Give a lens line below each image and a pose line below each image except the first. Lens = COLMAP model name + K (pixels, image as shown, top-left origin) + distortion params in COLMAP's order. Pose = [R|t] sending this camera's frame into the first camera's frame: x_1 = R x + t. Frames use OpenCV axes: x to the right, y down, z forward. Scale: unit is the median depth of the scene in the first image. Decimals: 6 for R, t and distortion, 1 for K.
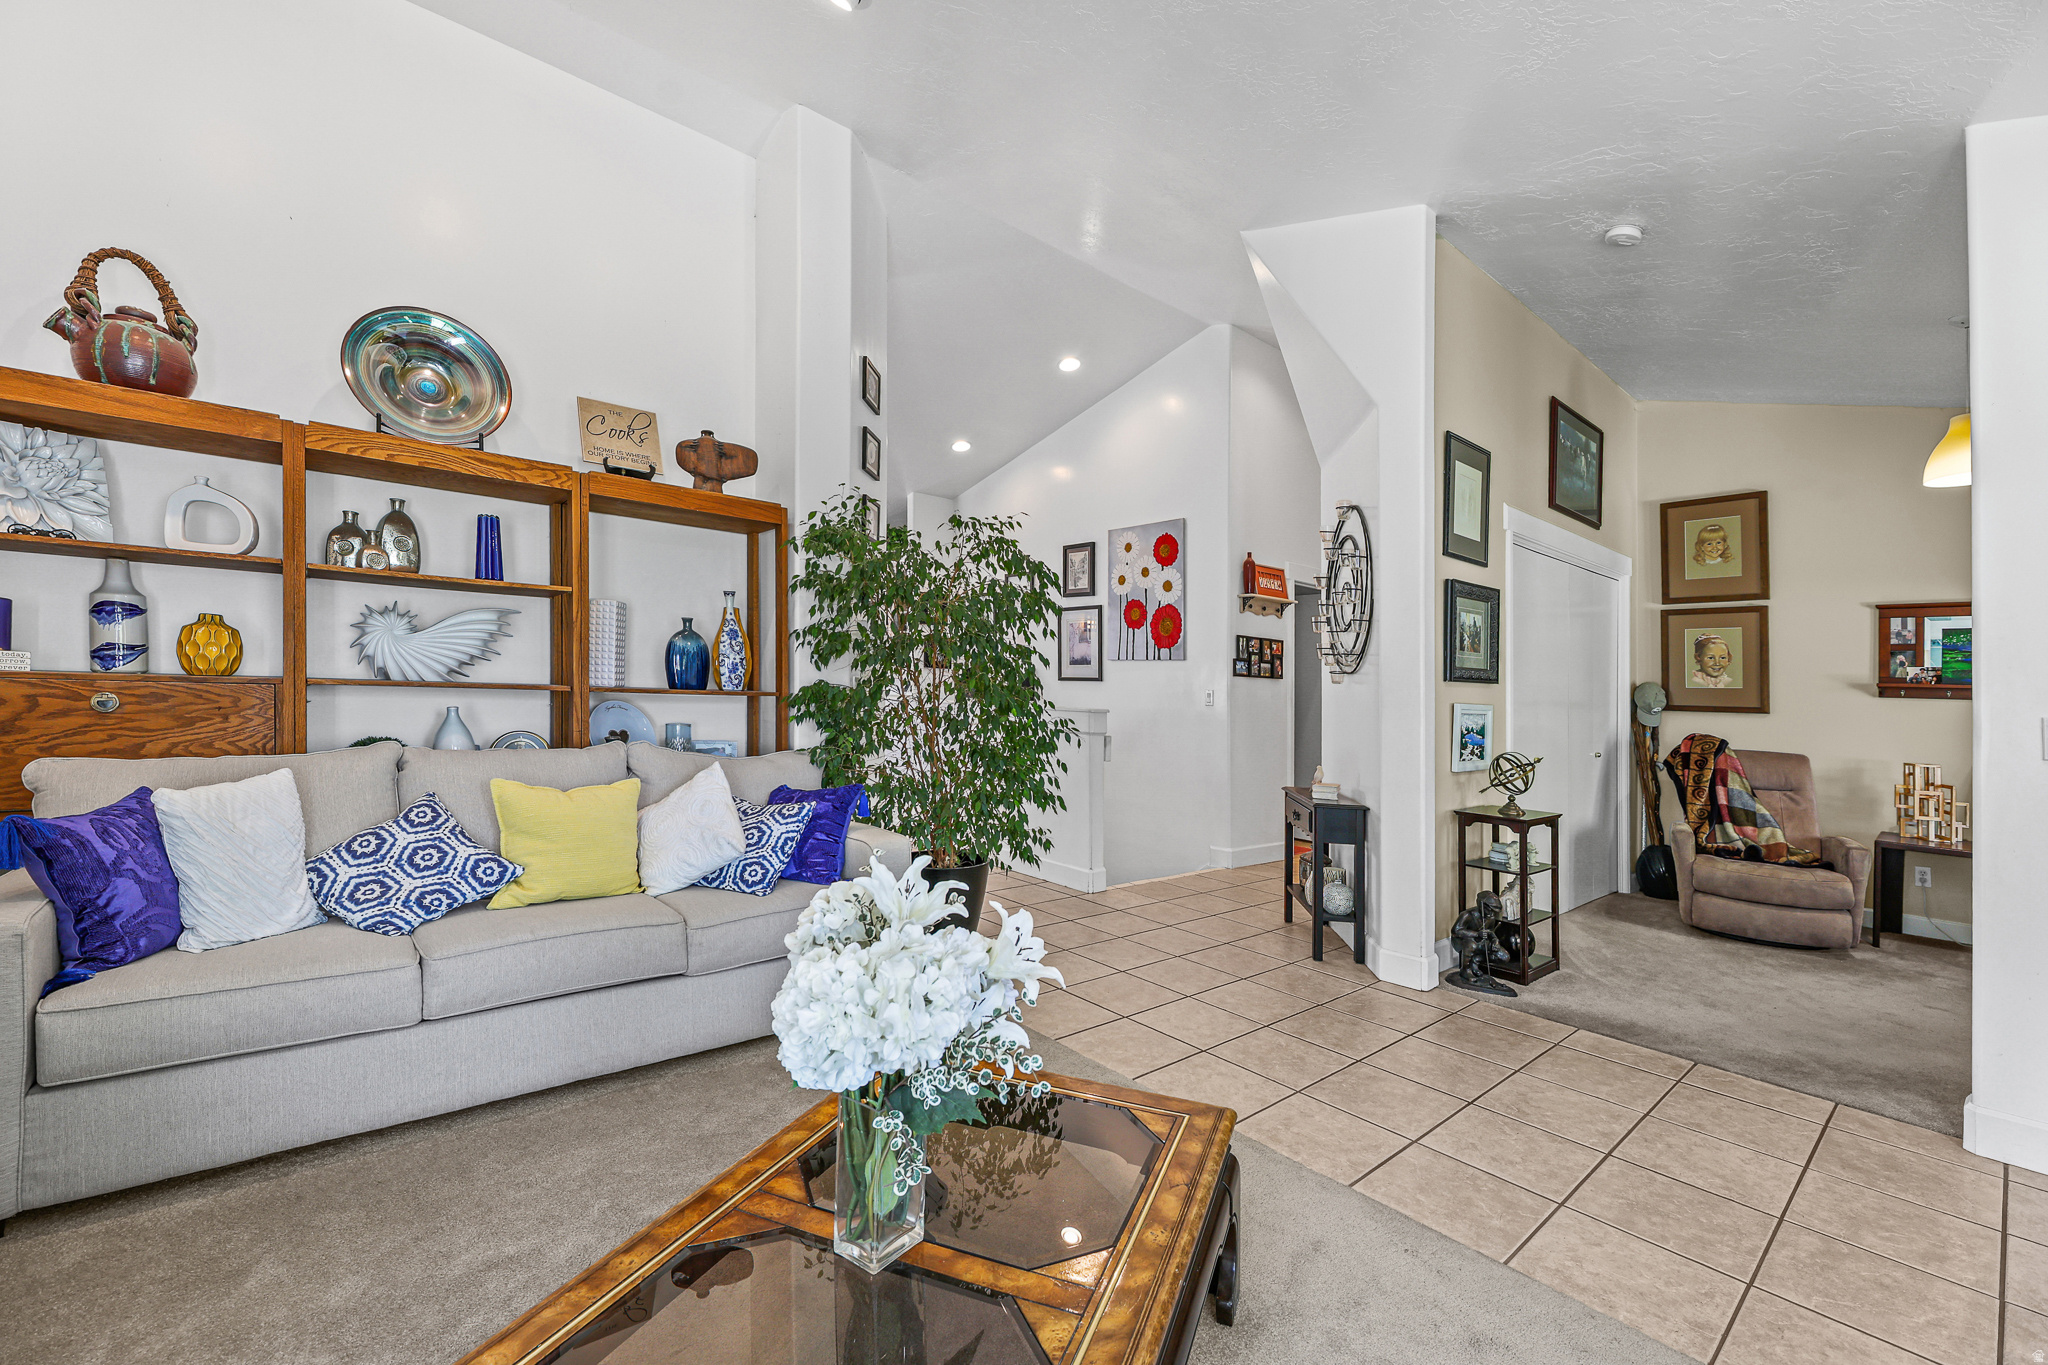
lens RADIAL K [[848.2, 0, 1025.8], [0, 848.2, 703.8], [0, 0, 1]] dist [-0.001803, -0.001983]
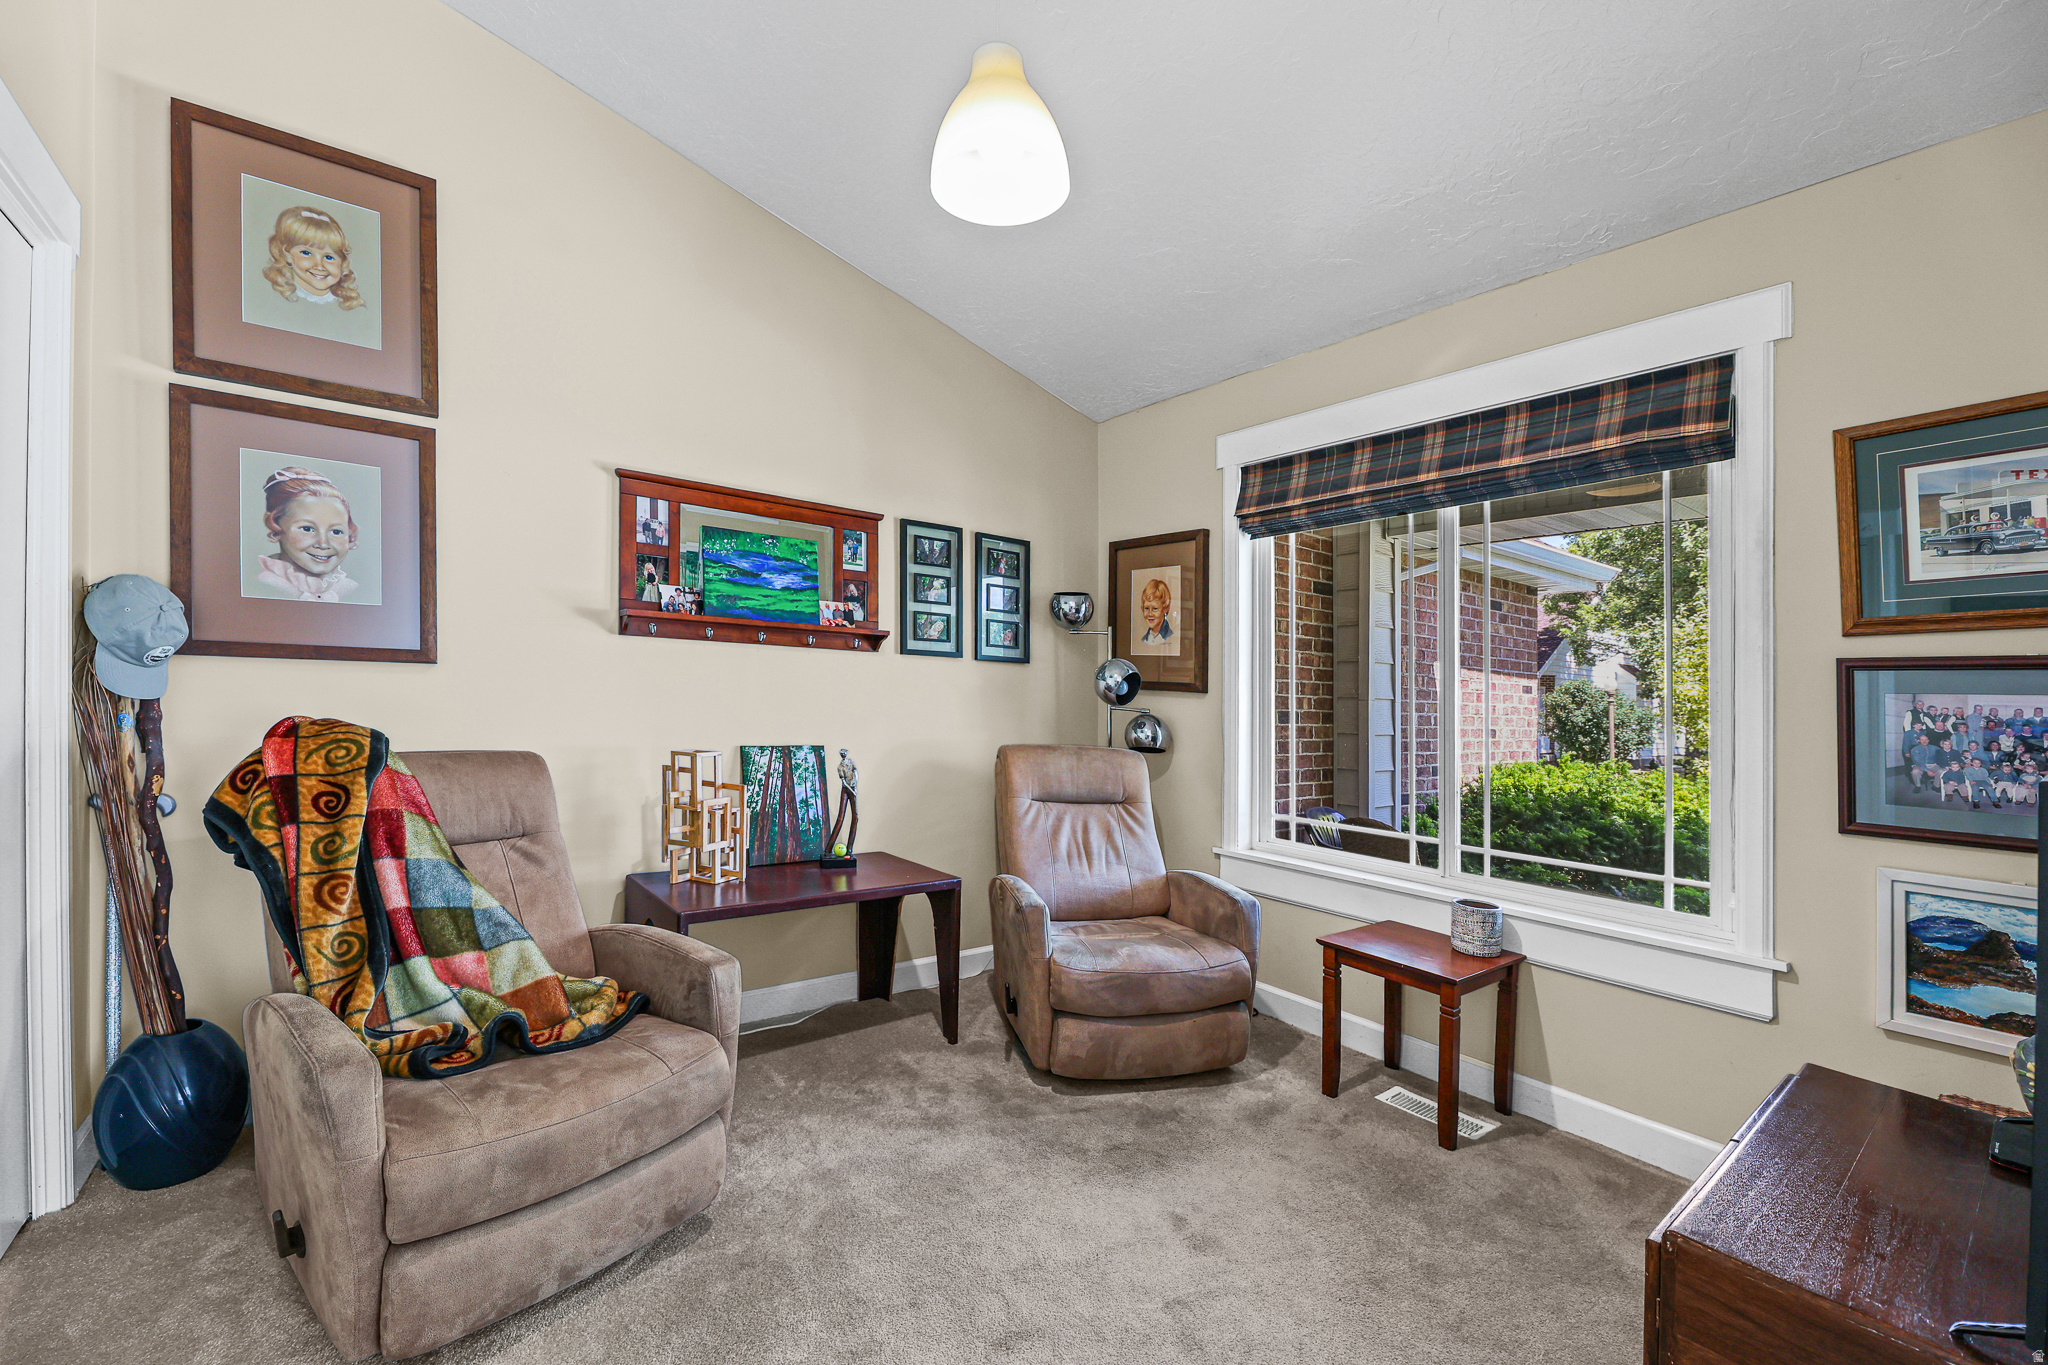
lens RADIAL K [[848.2, 0, 1027.5], [0, 848.2, 670.3], [0, 0, 1]] dist [-0.001803, -0.001983]
pose [[0.047990, -0.009240, 0.998805, 0.446749], [-0.017856, 0.999789, 0.010107, 0.005027], [-0.998688, -0.018320, 0.047815, 0.679031]]
